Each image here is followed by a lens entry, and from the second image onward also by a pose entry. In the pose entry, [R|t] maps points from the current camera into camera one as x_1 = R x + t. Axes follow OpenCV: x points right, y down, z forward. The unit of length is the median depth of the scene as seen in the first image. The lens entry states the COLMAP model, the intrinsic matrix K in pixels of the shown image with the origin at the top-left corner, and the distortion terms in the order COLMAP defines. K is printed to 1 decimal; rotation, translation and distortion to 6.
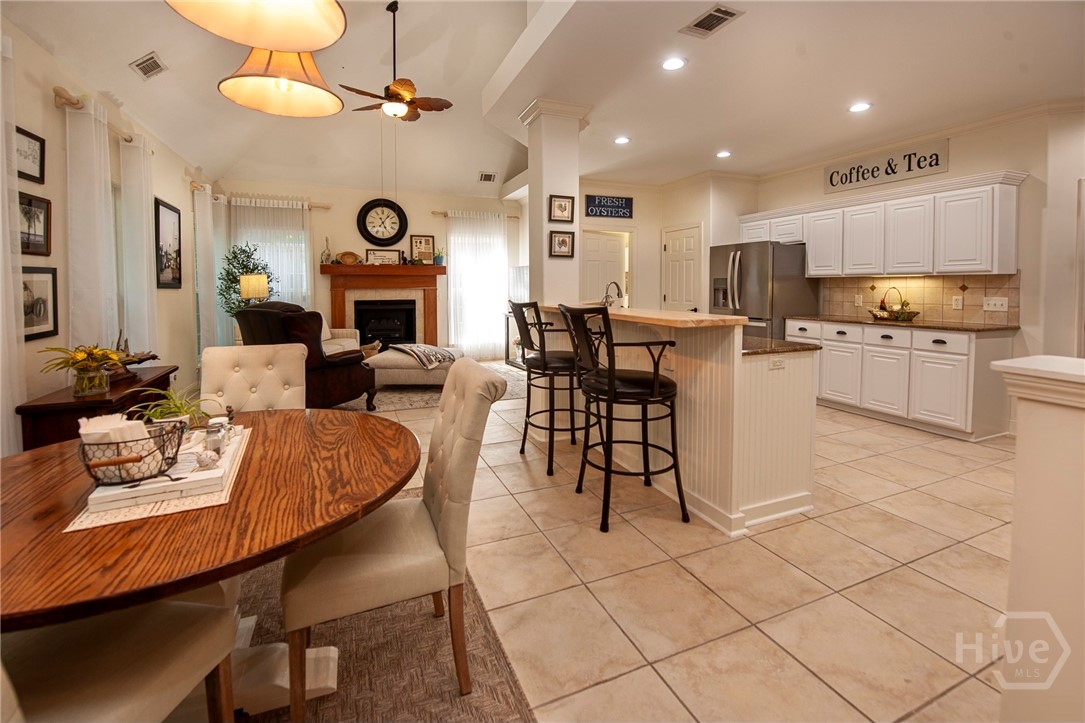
lens RADIAL K [[453.9, 0, 547.2], [0, 453.9, 301.1], [0, 0, 1]] dist [0.000864, -0.005597]
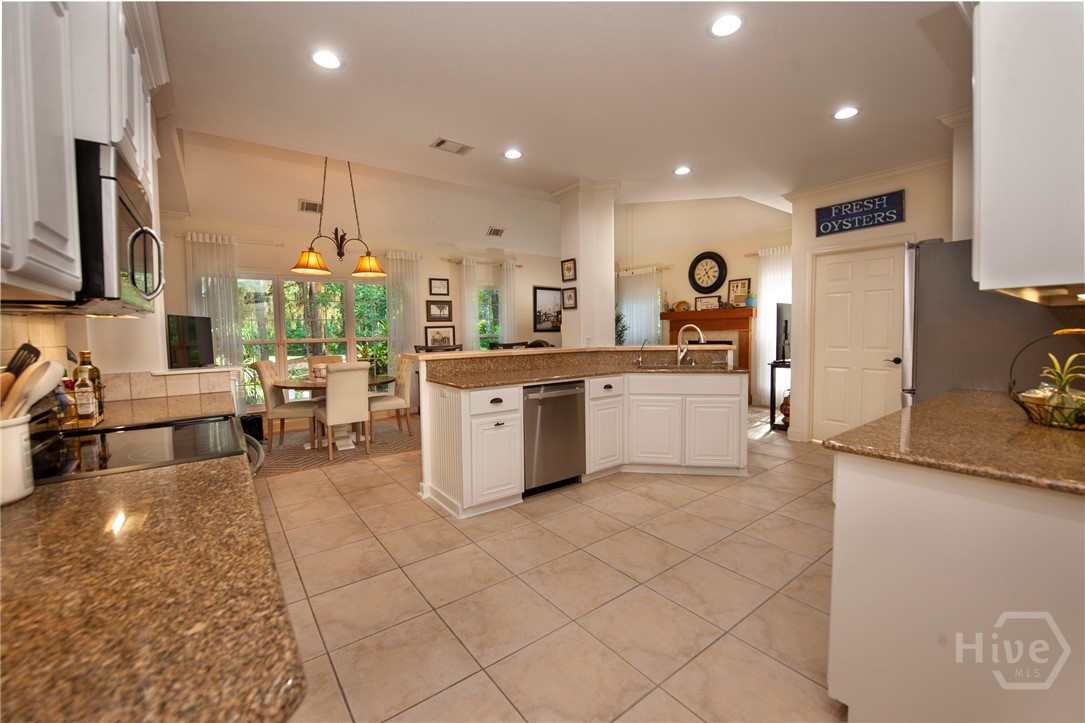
lens RADIAL K [[453.9, 0, 548.0], [0, 453.9, 354.7], [0, 0, 1]] dist [0.000864, -0.005597]
pose [[0.237821, 0.052122, -0.969910, 0.705641], [-0.018485, 0.998621, 0.049133, -0.017841], [0.971133, 0.006244, 0.238456, 0.369869]]
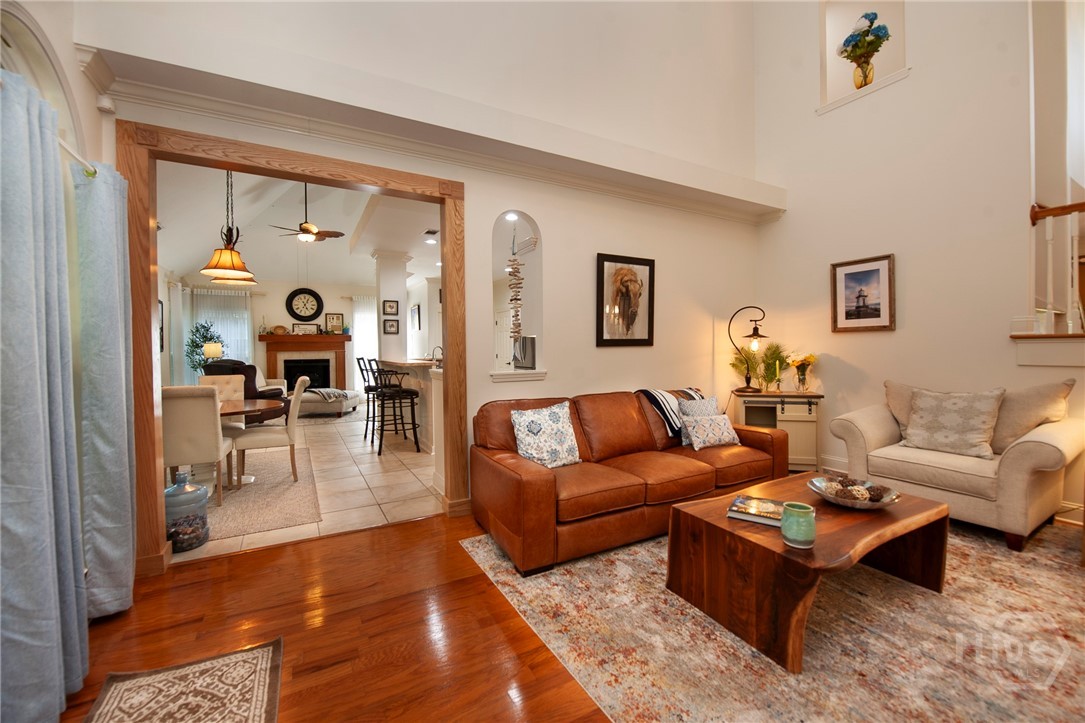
lens RADIAL K [[453.9, 0, 539.8], [0, 453.9, 354.9], [0, 0, 1]] dist [0.000864, -0.005597]
pose [[0.997085, -0.007194, 0.075953, 0.281872], [0.008505, 0.999820, -0.016940, 0.015015], [-0.075818, 0.017537, 0.996967, -0.504215]]
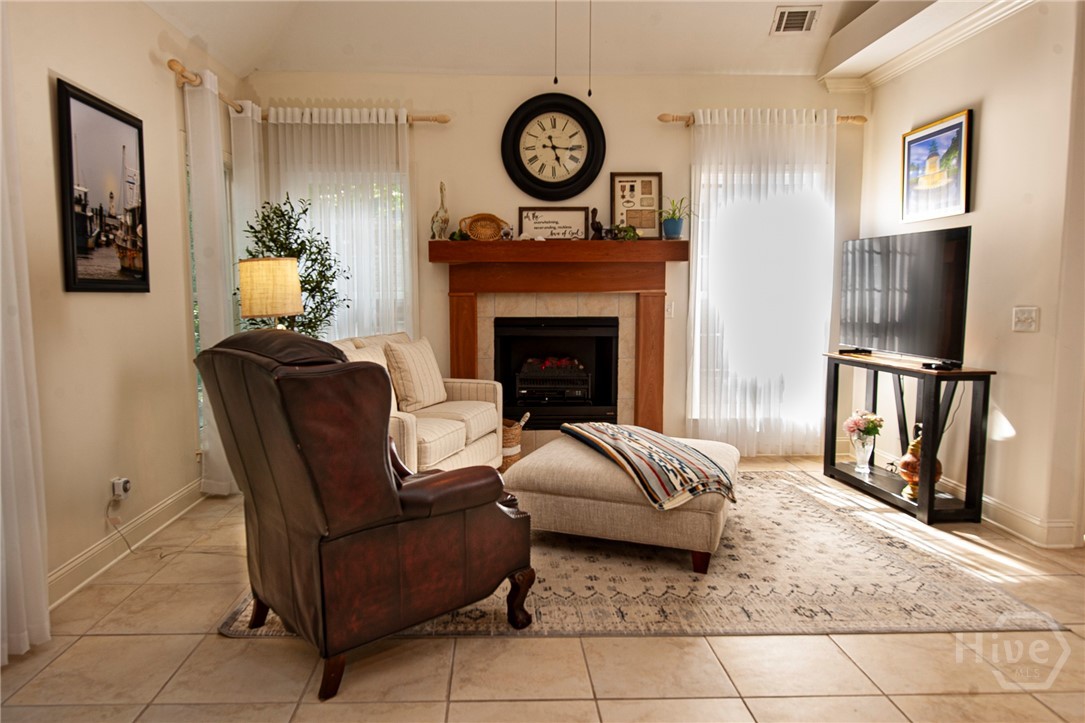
lens RADIAL K [[741.0, 0, 535.5], [0, 741.0, 368.6], [0, 0, 1]] dist [0.035937, 0.000140]
pose [[0.934092, 0.040715, -0.354703, -0.112679], [-0.012691, 0.996635, 0.080977, -0.011931], [0.356806, -0.071138, 0.931466, 0.302352]]
